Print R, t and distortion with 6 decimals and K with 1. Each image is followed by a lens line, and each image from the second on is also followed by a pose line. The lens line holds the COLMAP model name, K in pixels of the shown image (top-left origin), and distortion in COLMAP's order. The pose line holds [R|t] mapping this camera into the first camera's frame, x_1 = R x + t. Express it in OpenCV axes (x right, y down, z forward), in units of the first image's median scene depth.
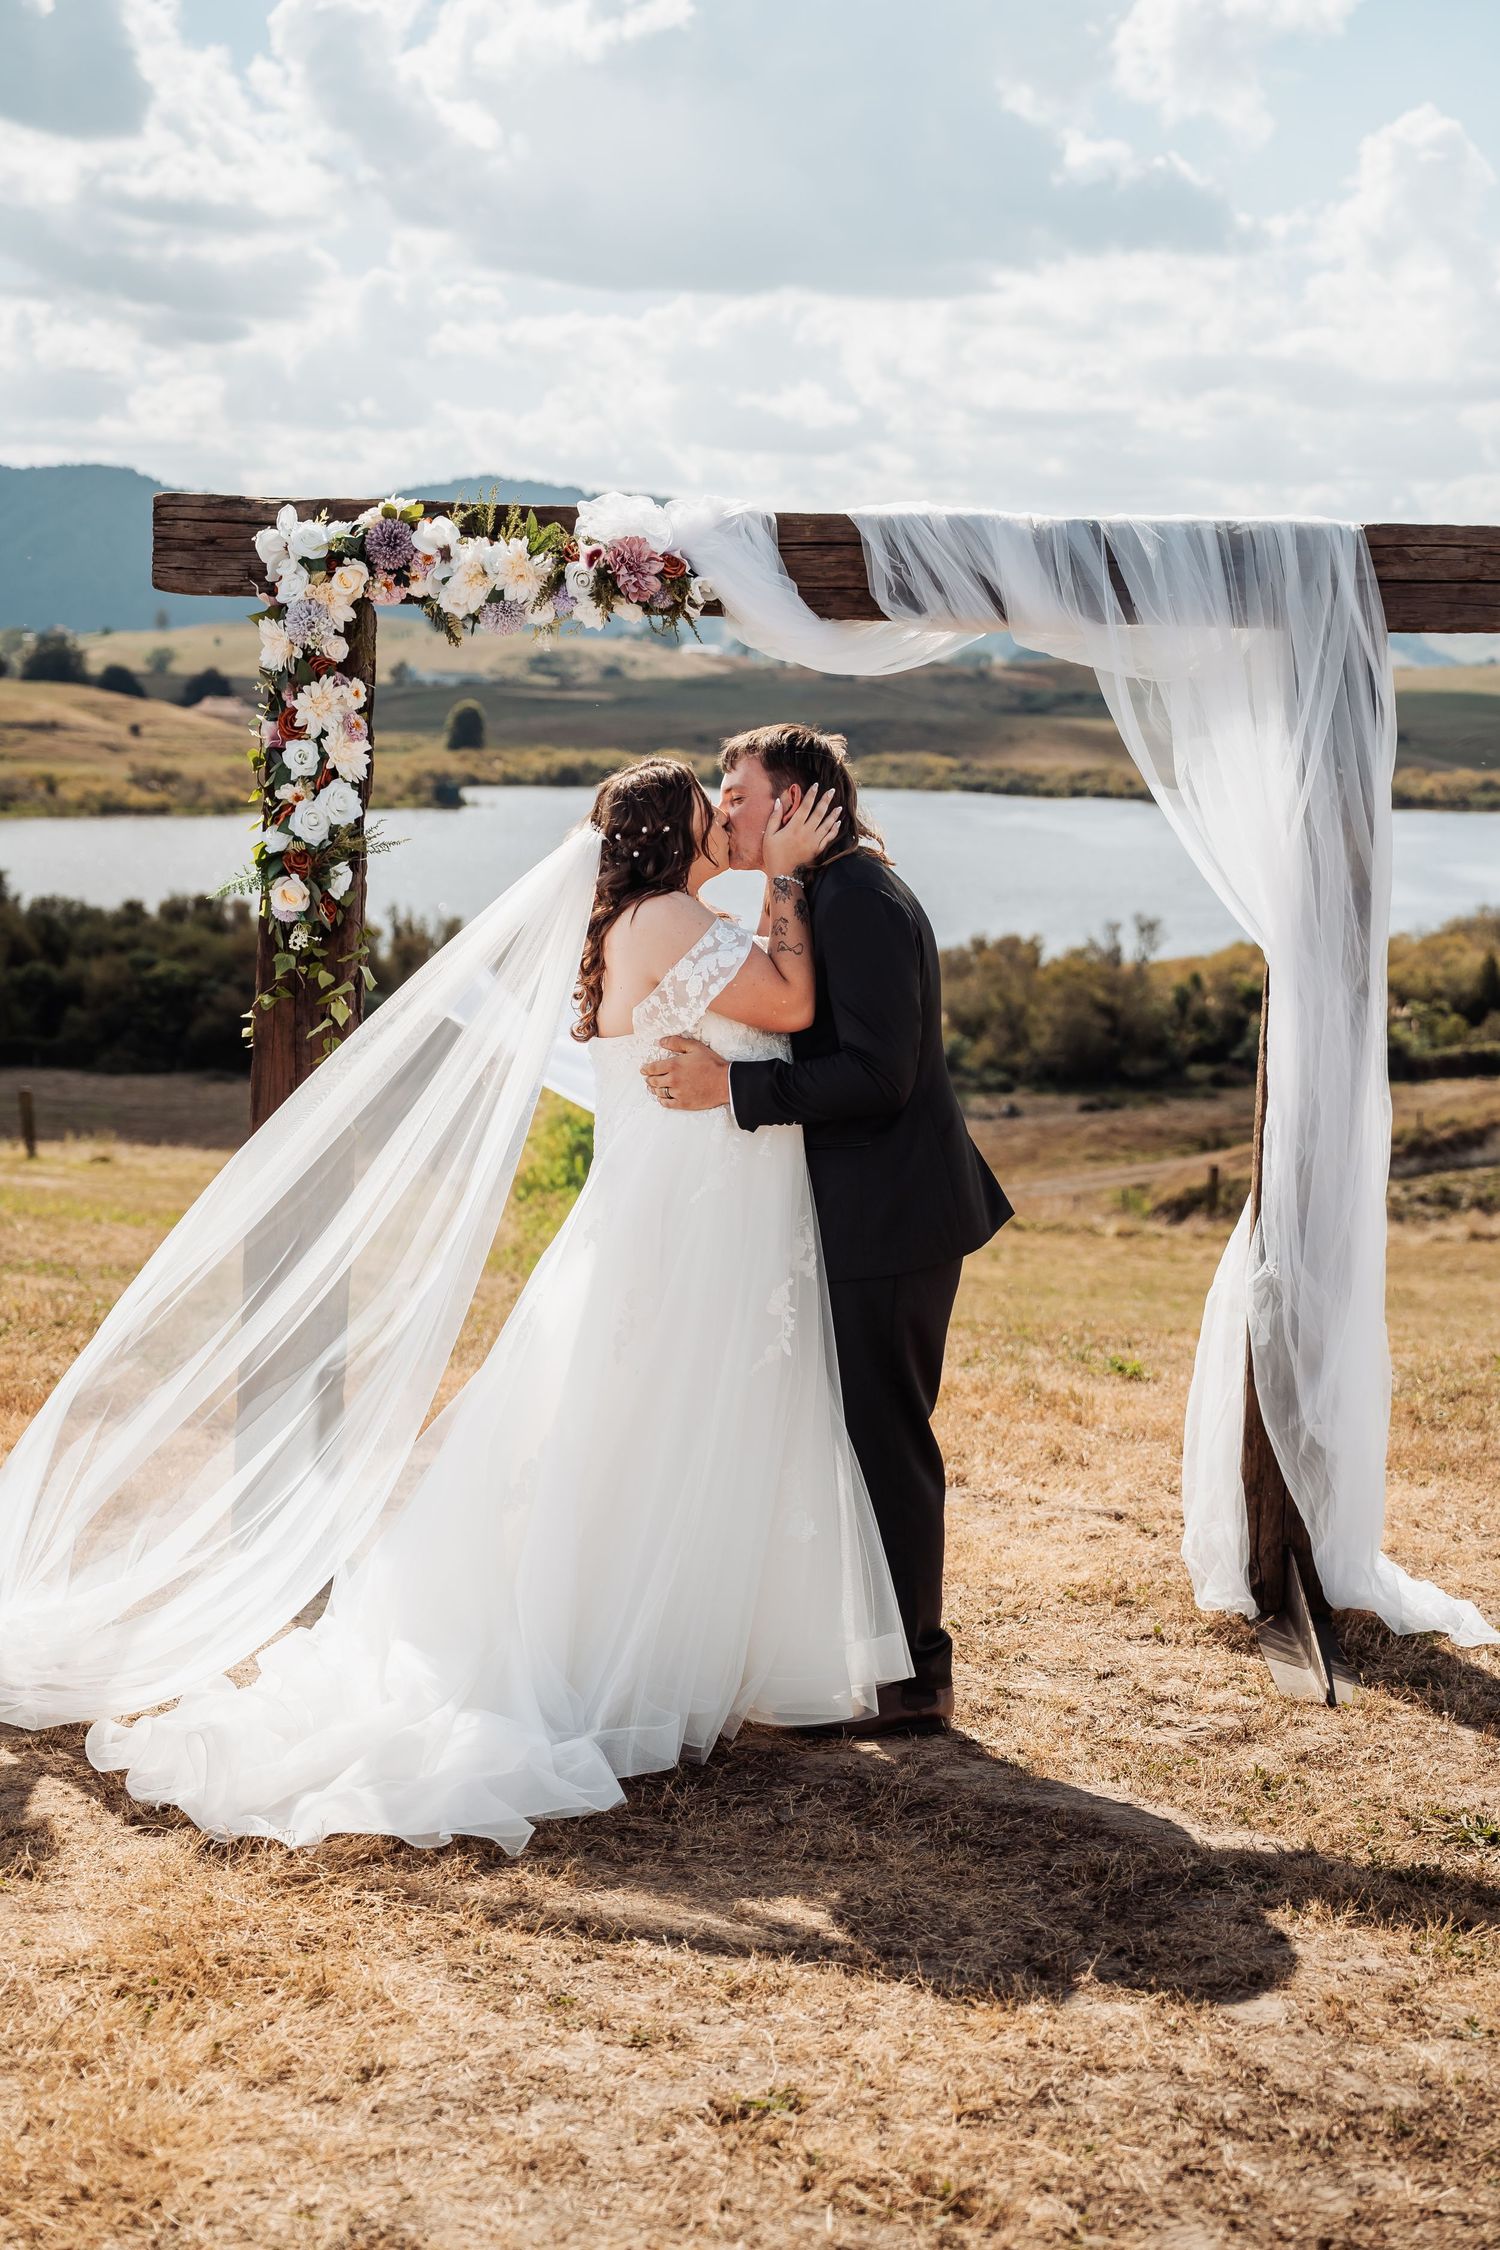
lens RADIAL K [[2960.8, 0, 755.6], [0, 2960.8, 1118.0], [0, 0, 1]] dist [0.165412, 0.000000]
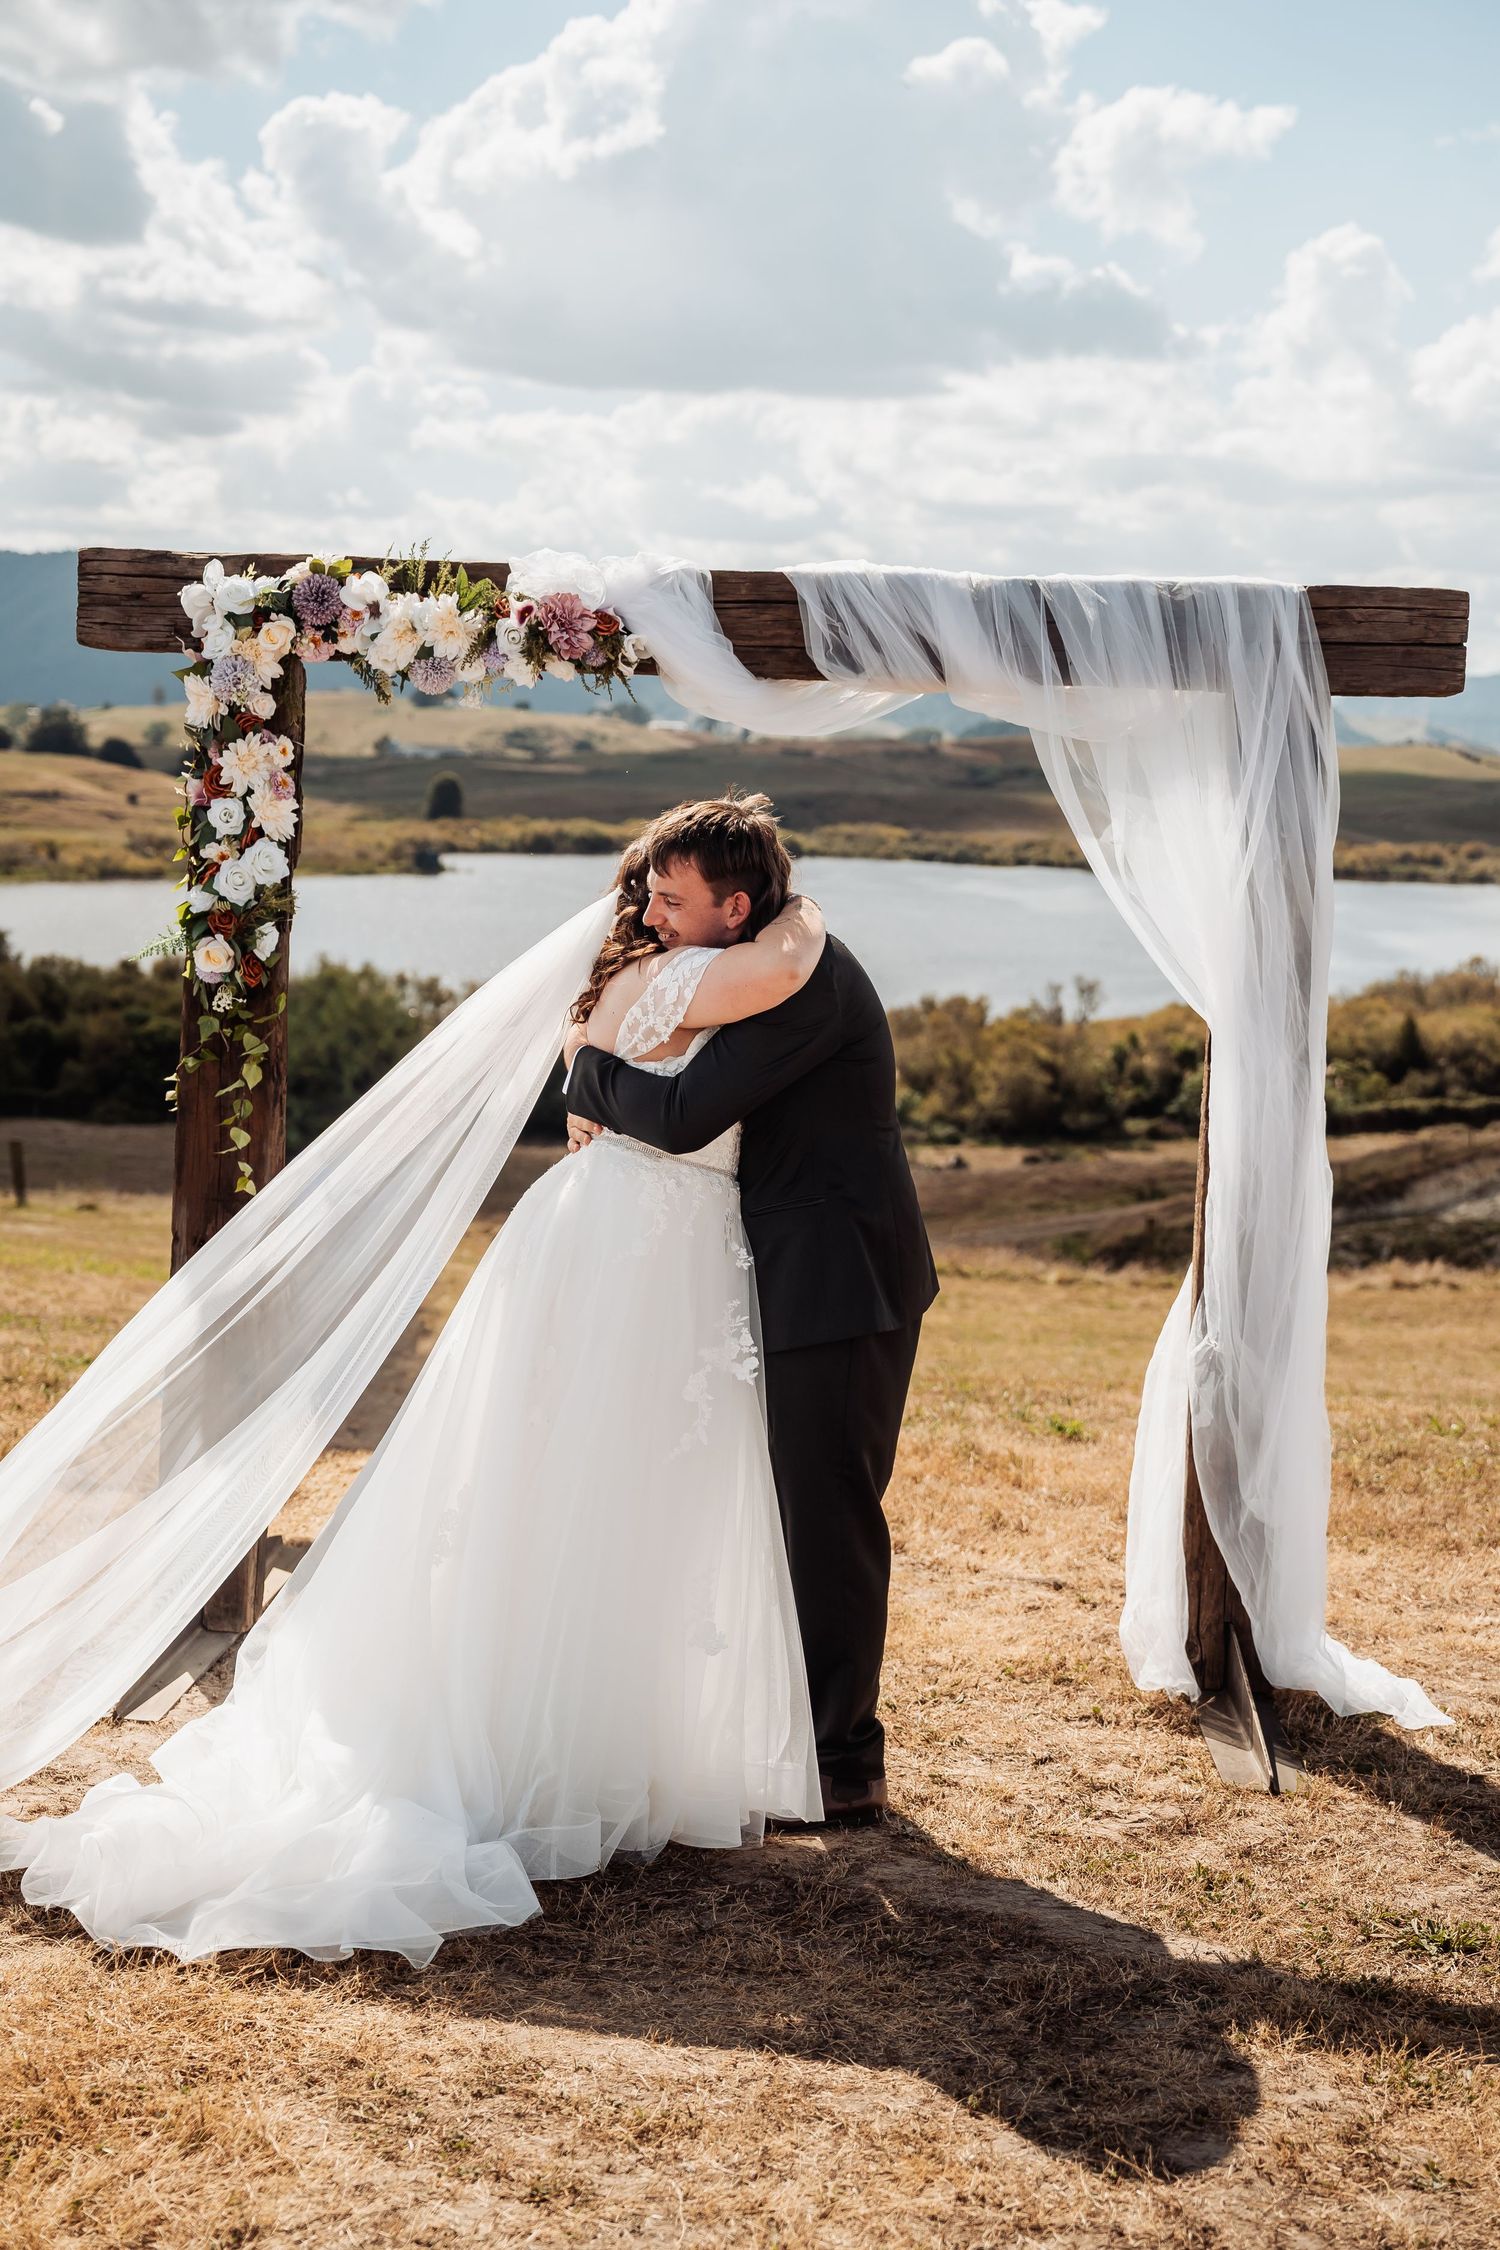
lens RADIAL K [[2797.9, 0, 739.4], [0, 2797.9, 1127.6], [0, 0, 1]] dist [0.133710, 0.000000]
pose [[0.999963, 0.003855, 0.007736, 0.009454], [-0.003745, 0.999892, -0.014235, -0.005739], [-0.007790, 0.014206, 0.999869, 0.072362]]
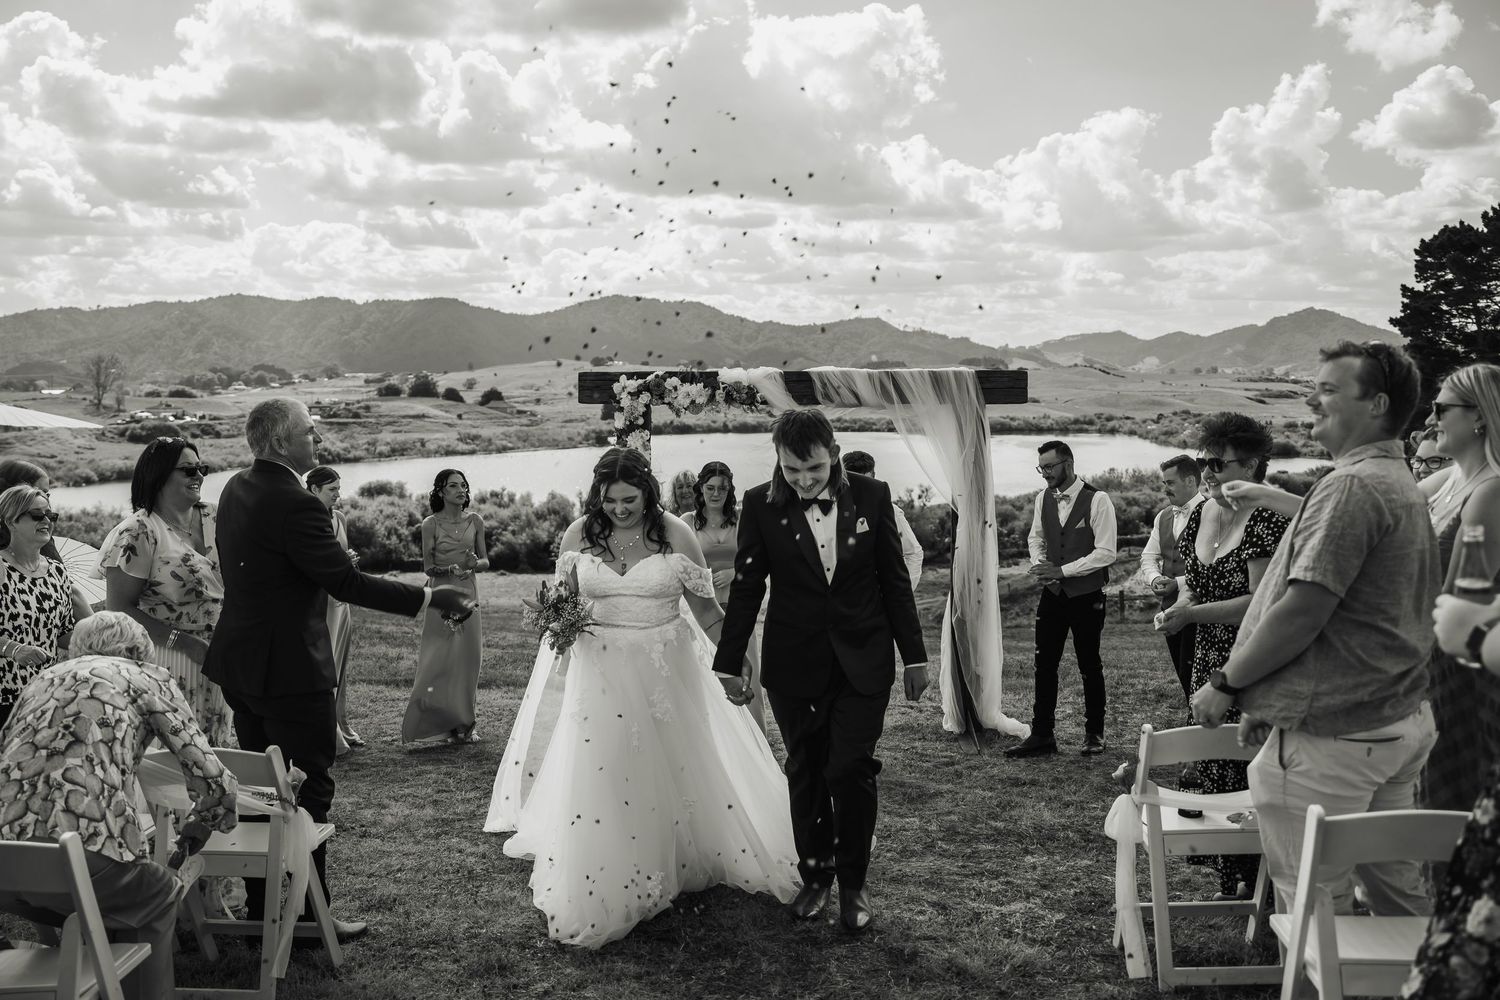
lens RADIAL K [[1375.0, 0, 756.0], [0, 1375.0, 510.4], [0, 0, 1]] dist [0.045871, 0.000000]
pose [[0.999407, -0.033547, 0.007760, -0.036294], [0.033915, 0.997991, -0.053519, 0.011999], [-0.005949, 0.053751, 0.998537, -0.382439]]
